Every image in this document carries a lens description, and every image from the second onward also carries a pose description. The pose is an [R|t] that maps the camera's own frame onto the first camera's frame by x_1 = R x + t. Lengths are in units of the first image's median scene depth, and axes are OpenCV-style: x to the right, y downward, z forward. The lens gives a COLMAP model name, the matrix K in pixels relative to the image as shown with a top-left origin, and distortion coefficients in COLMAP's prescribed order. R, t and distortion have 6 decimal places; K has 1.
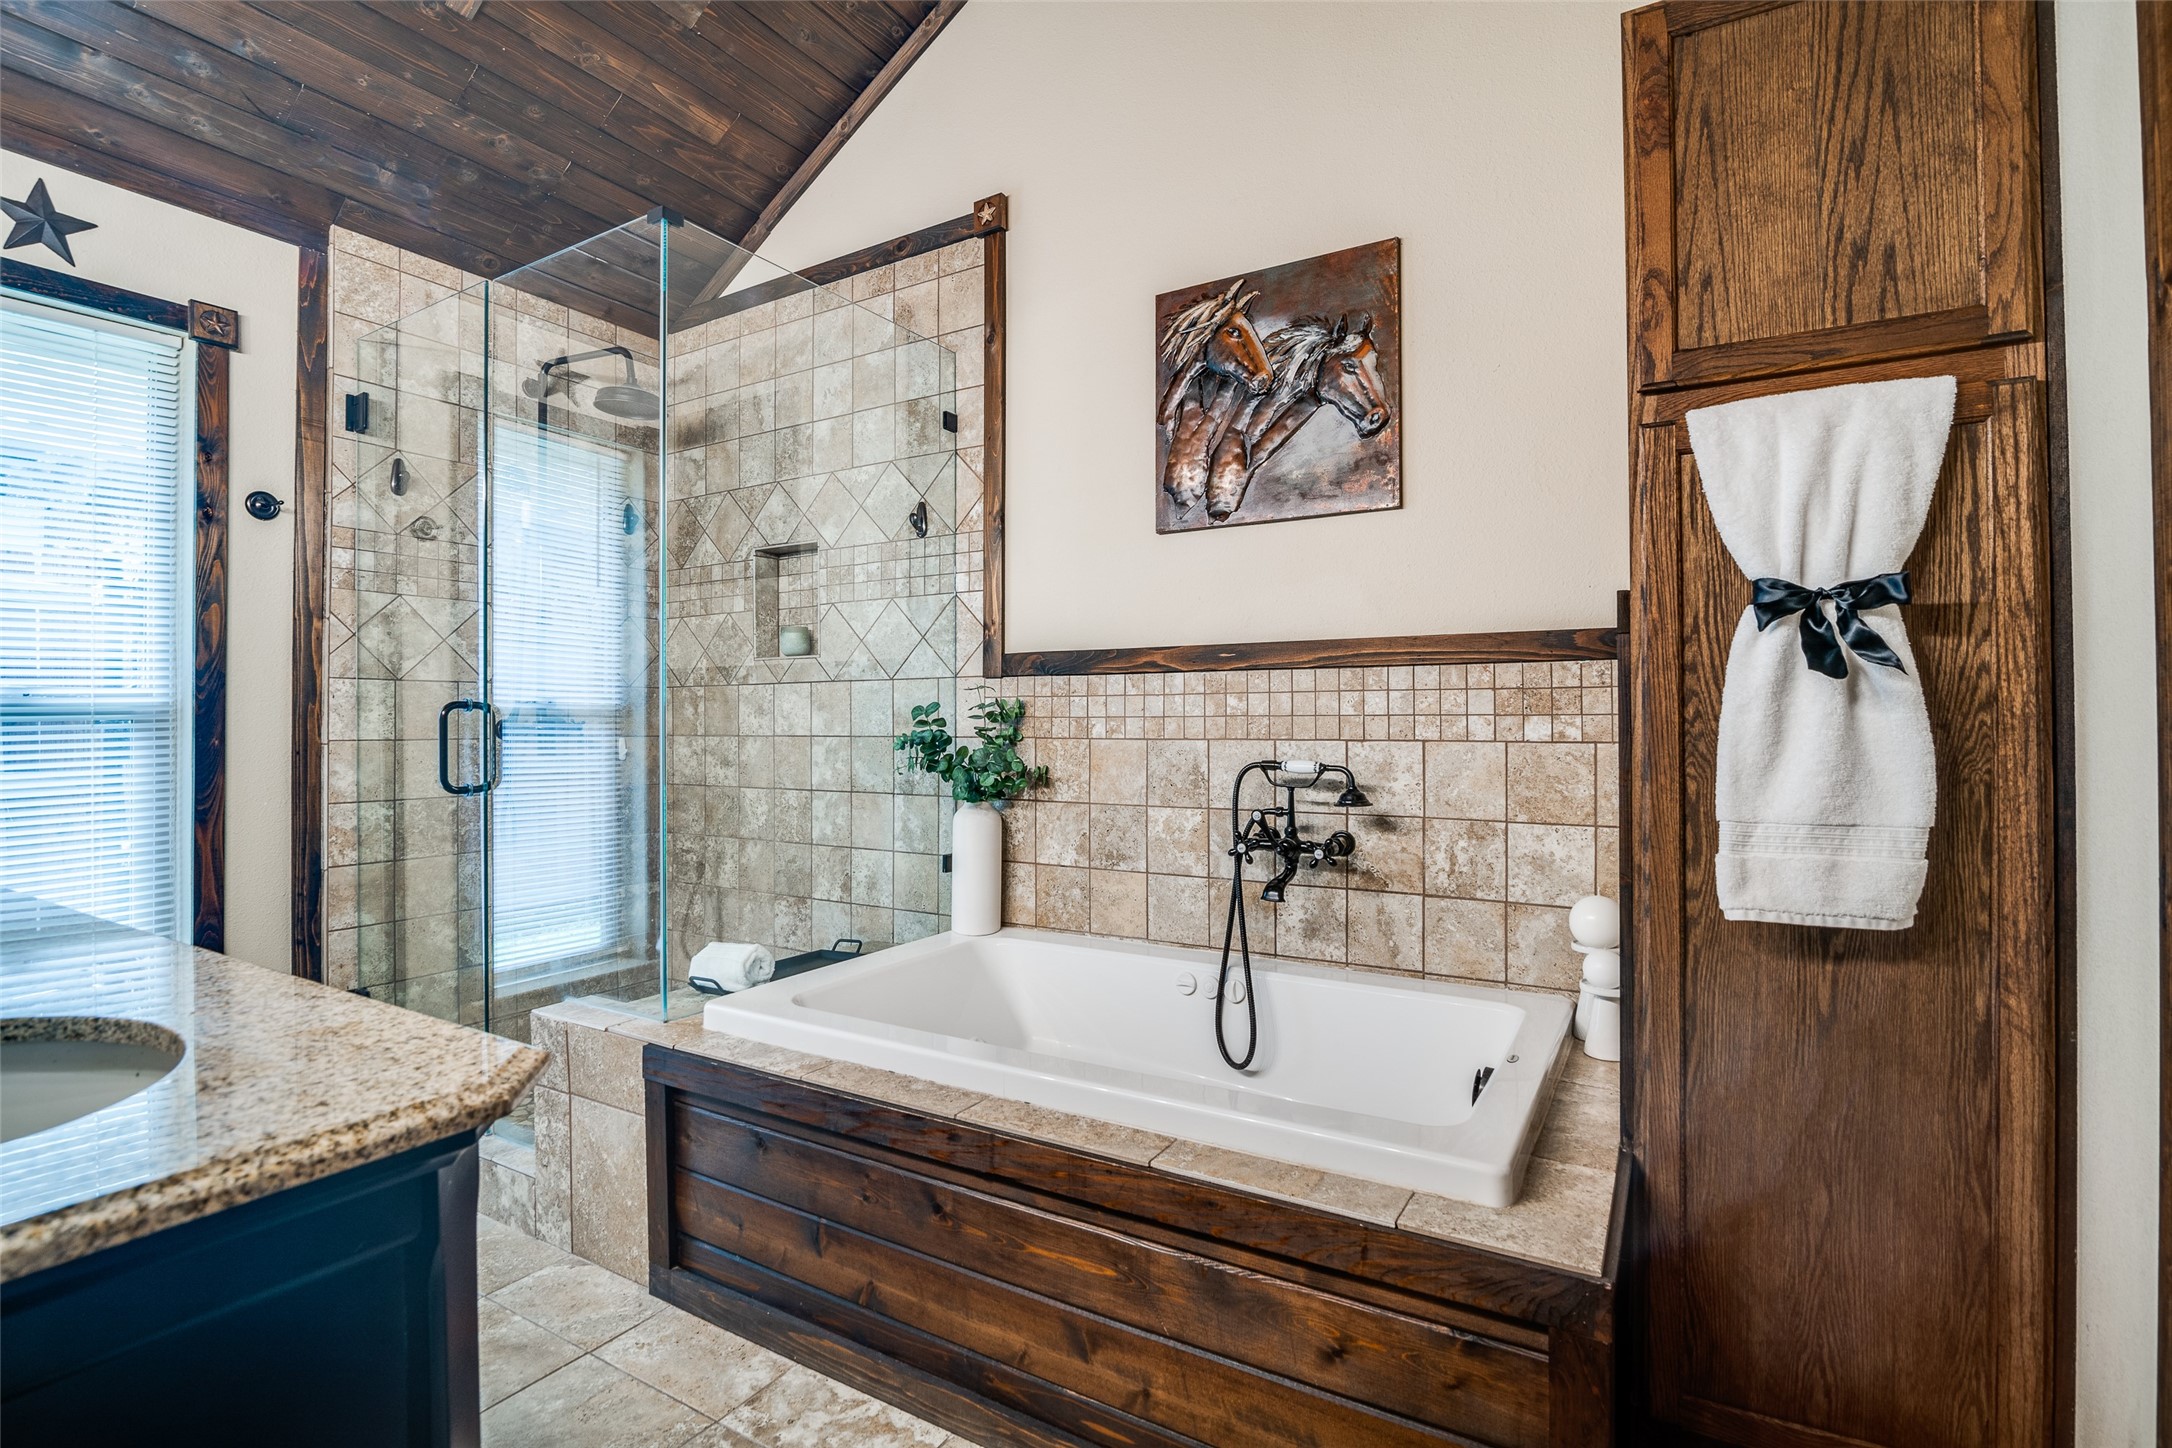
lens RADIAL K [[1000.6, 0, 1090.1], [0, 1000.6, 718.5], [0, 0, 1]] dist [-0.019057, 0.000364]
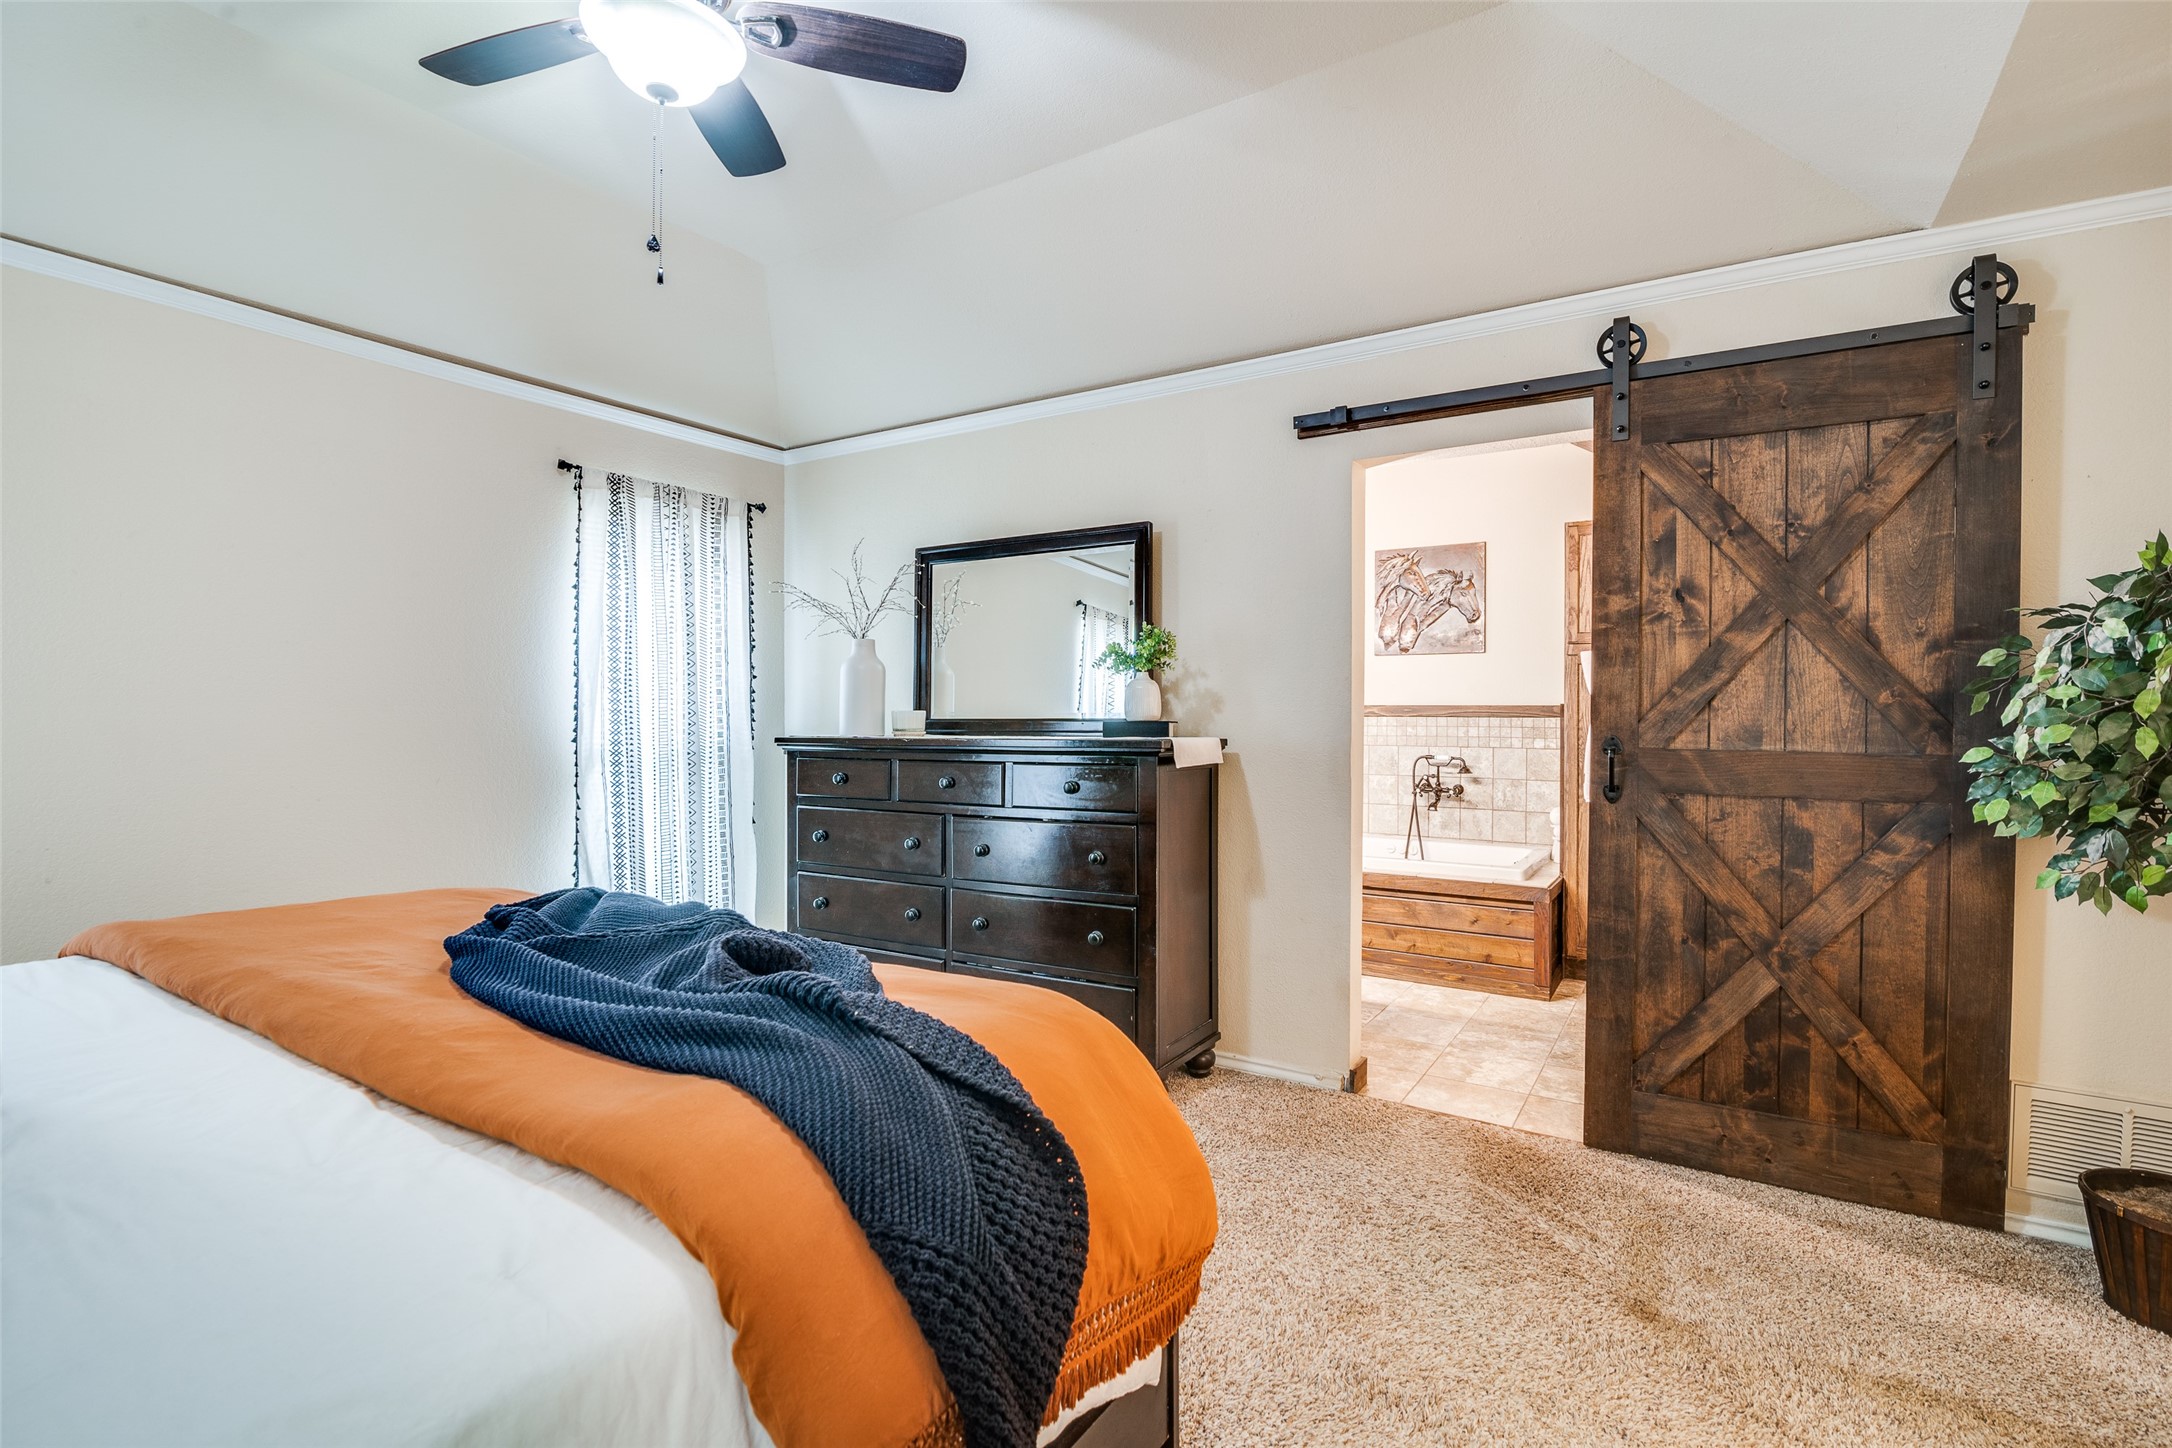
lens RADIAL K [[1000.6, 0, 1090.1], [0, 1000.6, 718.5], [0, 0, 1]] dist [-0.019057, 0.000364]
pose [[0.999577, 0.007919, -0.027979, -0.506192], [-0.007746, 0.999950, 0.006268, -0.048978], [0.028027, -0.006048, 0.999589, -1.273215]]
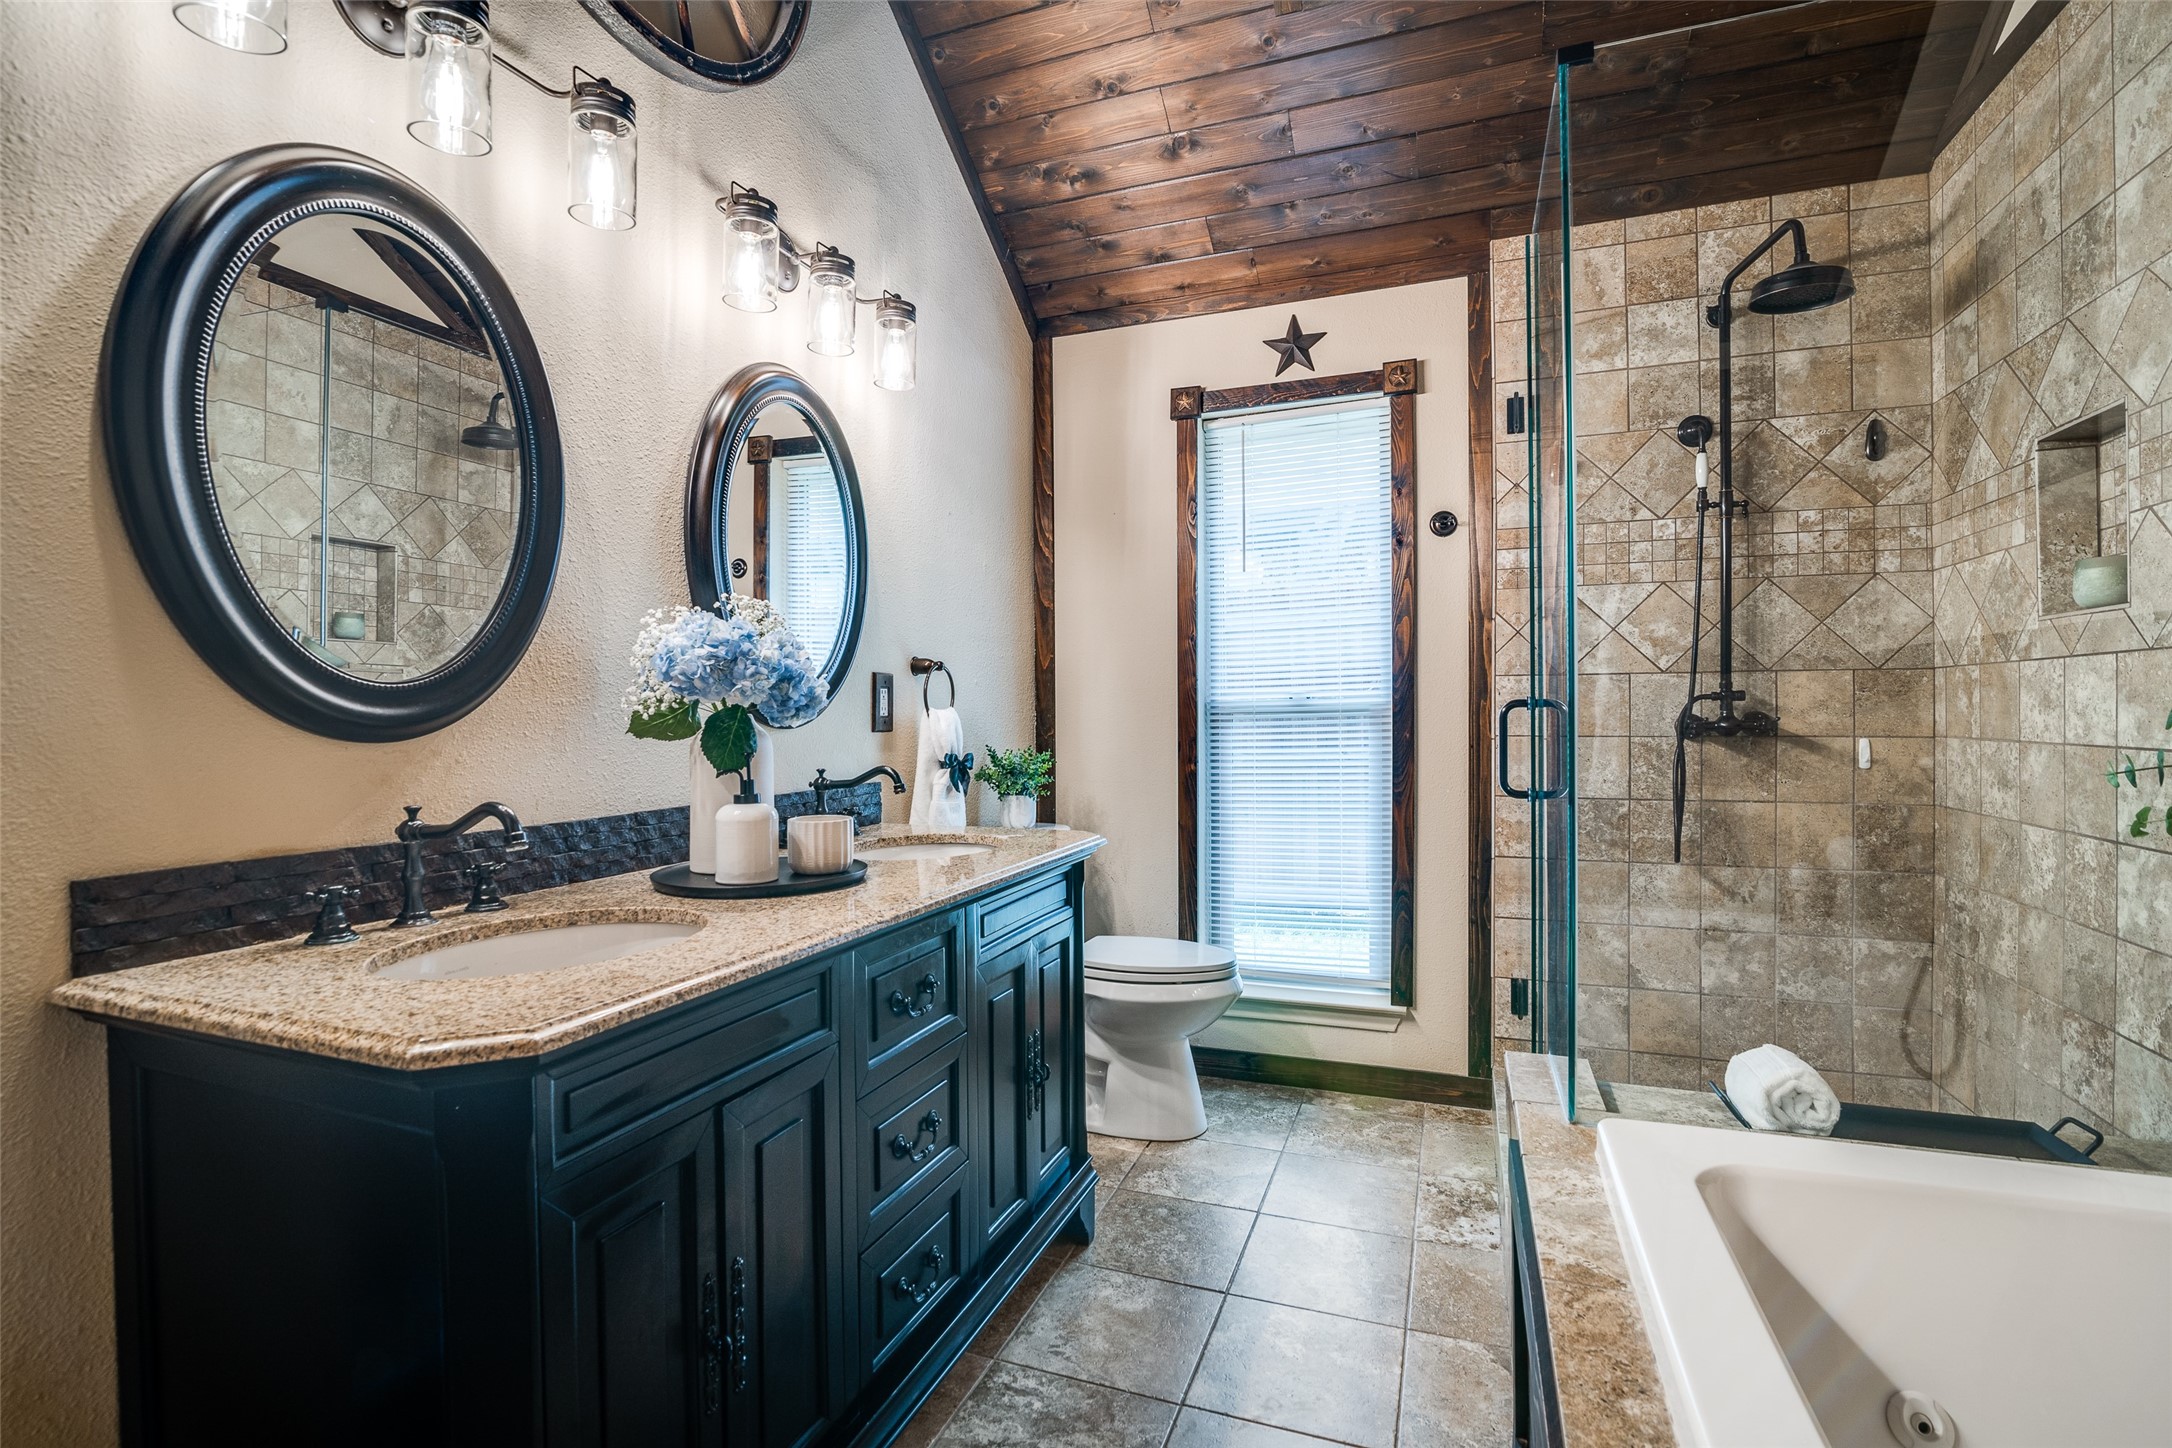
lens RADIAL K [[1000.6, 0, 1090.1], [0, 1000.6, 718.5], [0, 0, 1]] dist [-0.019057, 0.000364]
pose [[0.181167, 0.011144, -0.983389, 0.197964], [0.009983, 0.999863, 0.013170, -0.014465], [0.983402, -0.012203, 0.181031, 0.396550]]
